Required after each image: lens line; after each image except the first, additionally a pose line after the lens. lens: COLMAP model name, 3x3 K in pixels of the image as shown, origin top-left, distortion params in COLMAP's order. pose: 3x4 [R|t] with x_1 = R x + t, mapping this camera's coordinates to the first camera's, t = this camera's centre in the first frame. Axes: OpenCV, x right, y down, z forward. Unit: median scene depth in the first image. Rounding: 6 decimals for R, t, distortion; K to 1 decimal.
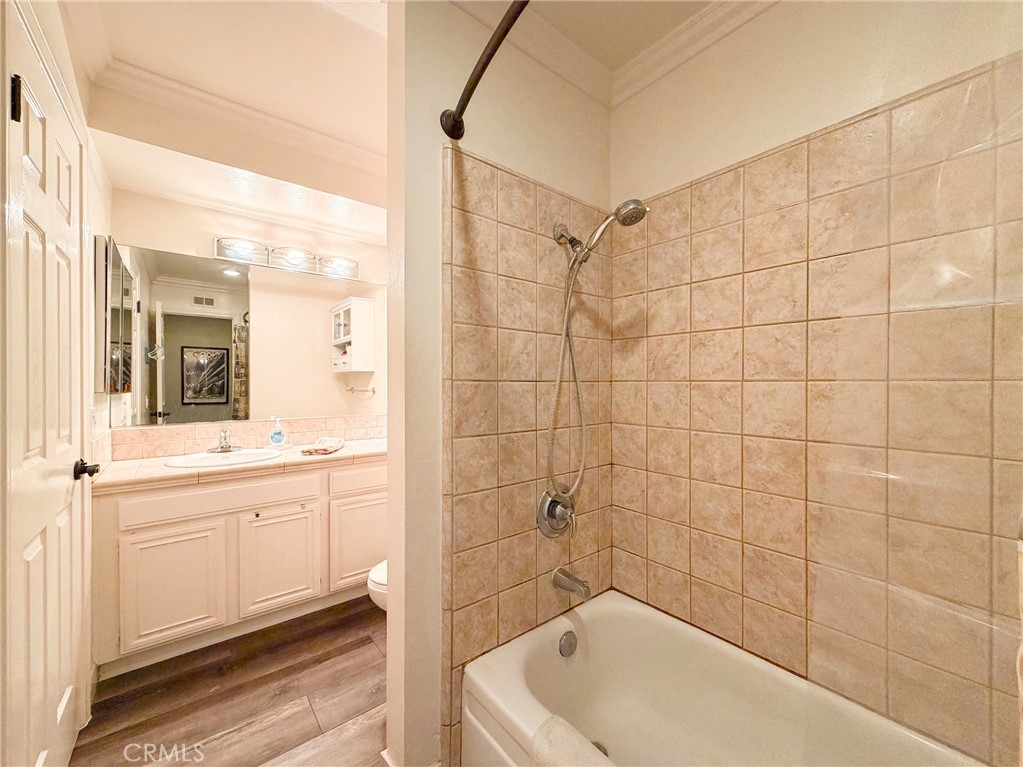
lens RADIAL K [[404.4, 0, 510.9], [0, 404.4, 383.0], [0, 0, 1]] dist [0.002353, -0.000742]
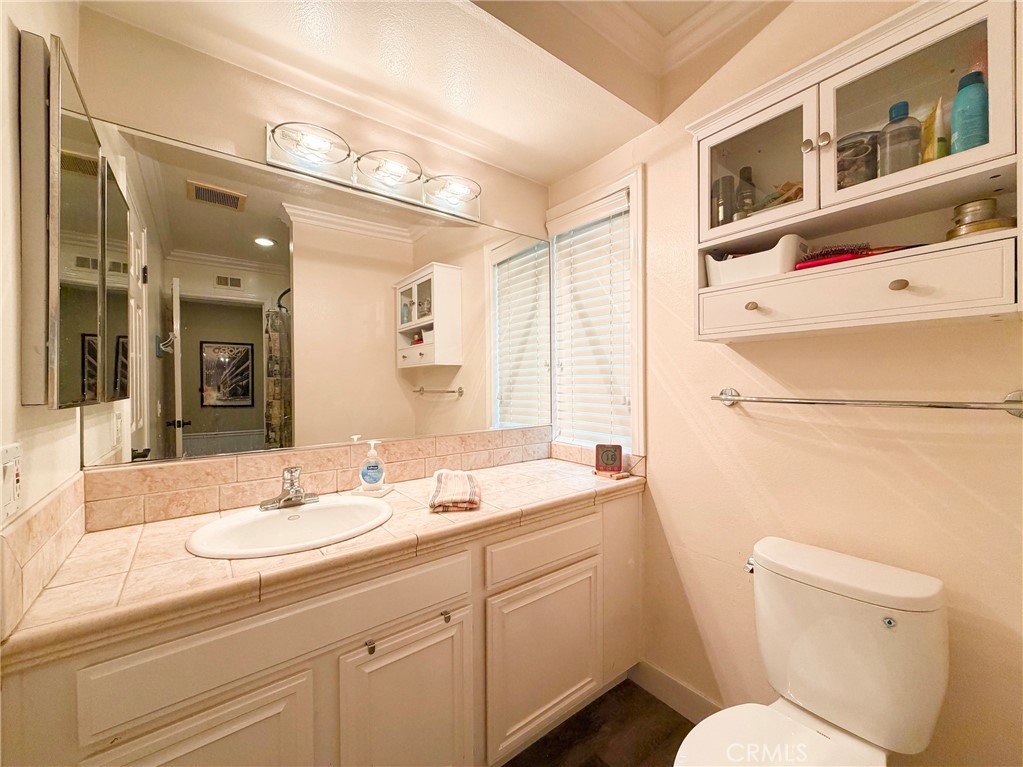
lens RADIAL K [[404.4, 0, 512.0], [0, 404.4, 384.5], [0, 0, 1]] dist [0.002353, -0.000742]
pose [[0.999690, -0.006728, -0.023978, -0.209073], [0.006912, 0.999947, 0.007572, 0.000972], [0.023925, -0.007736, 0.999684, 0.243571]]
